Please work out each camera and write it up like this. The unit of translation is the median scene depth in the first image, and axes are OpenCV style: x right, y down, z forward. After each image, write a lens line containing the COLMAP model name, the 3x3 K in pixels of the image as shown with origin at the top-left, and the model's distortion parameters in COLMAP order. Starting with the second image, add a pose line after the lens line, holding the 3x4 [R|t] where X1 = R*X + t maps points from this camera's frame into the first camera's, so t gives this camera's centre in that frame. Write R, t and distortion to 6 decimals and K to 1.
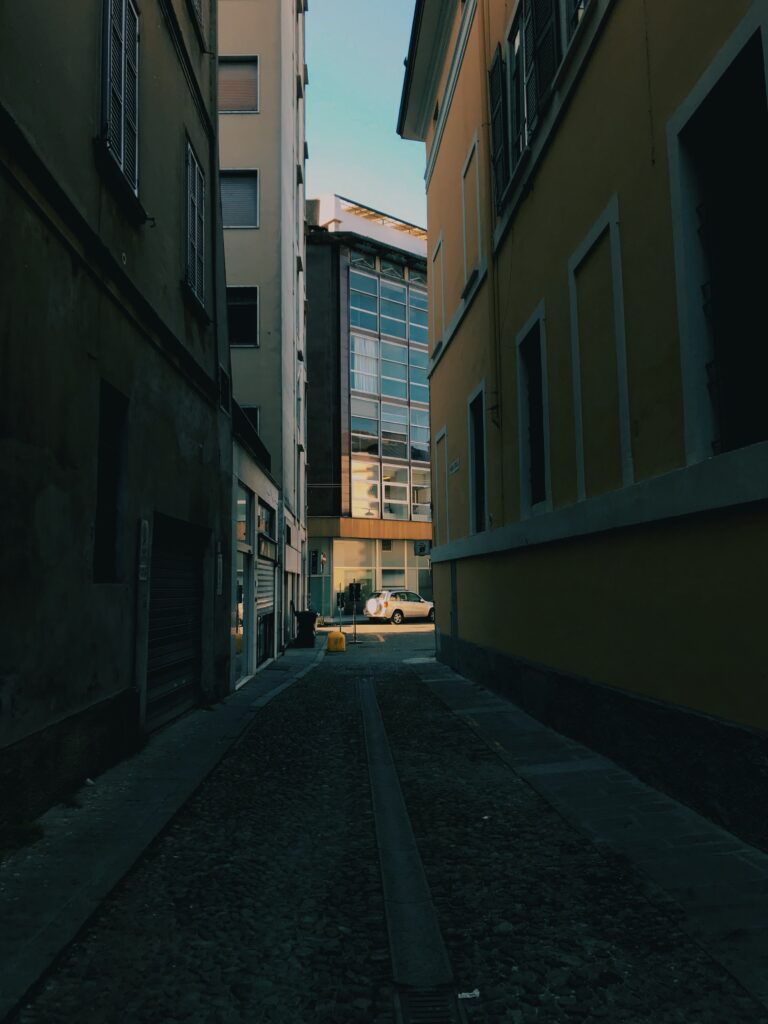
lens RADIAL K [[809.2, 0, 366.5], [0, 809.2, 510.8], [0, 0, 1]] dist [0.021877, 0.001588]
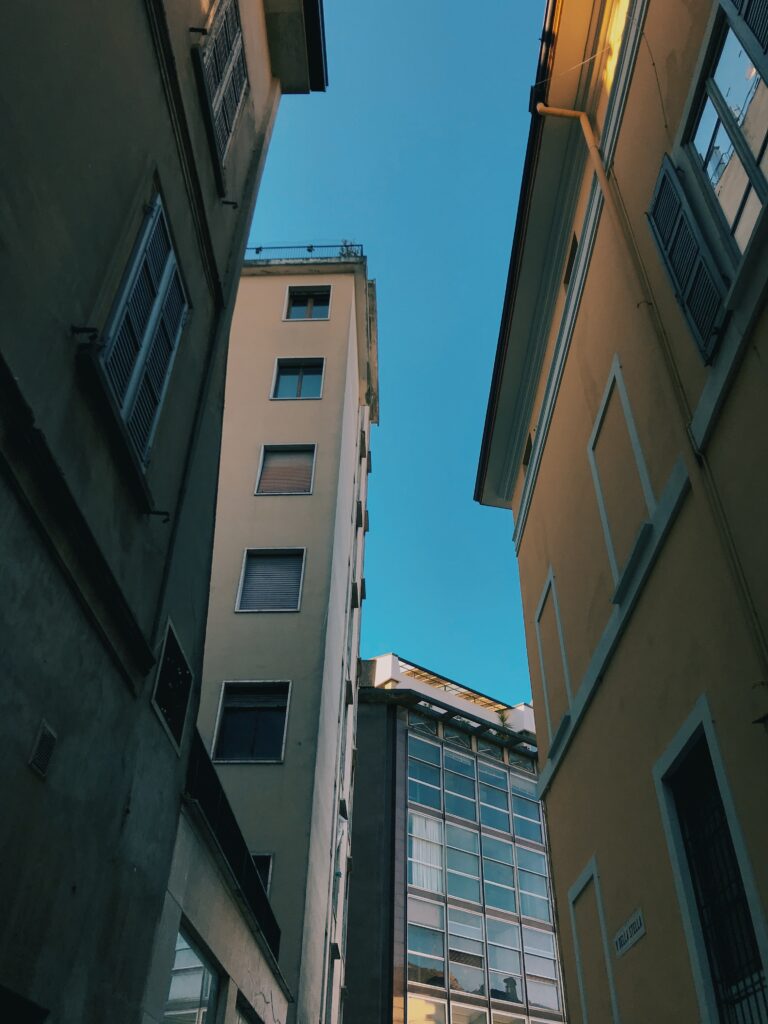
lens RADIAL K [[809.2, 0, 366.5], [0, 809.2, 510.8], [0, 0, 1]] dist [0.021877, 0.001588]
pose [[0.997763, 0.004795, -0.066685, -0.008555], [-0.042853, 0.811467, -0.582825, 0.013195], [0.051318, 0.584378, 0.809857, 0.166814]]
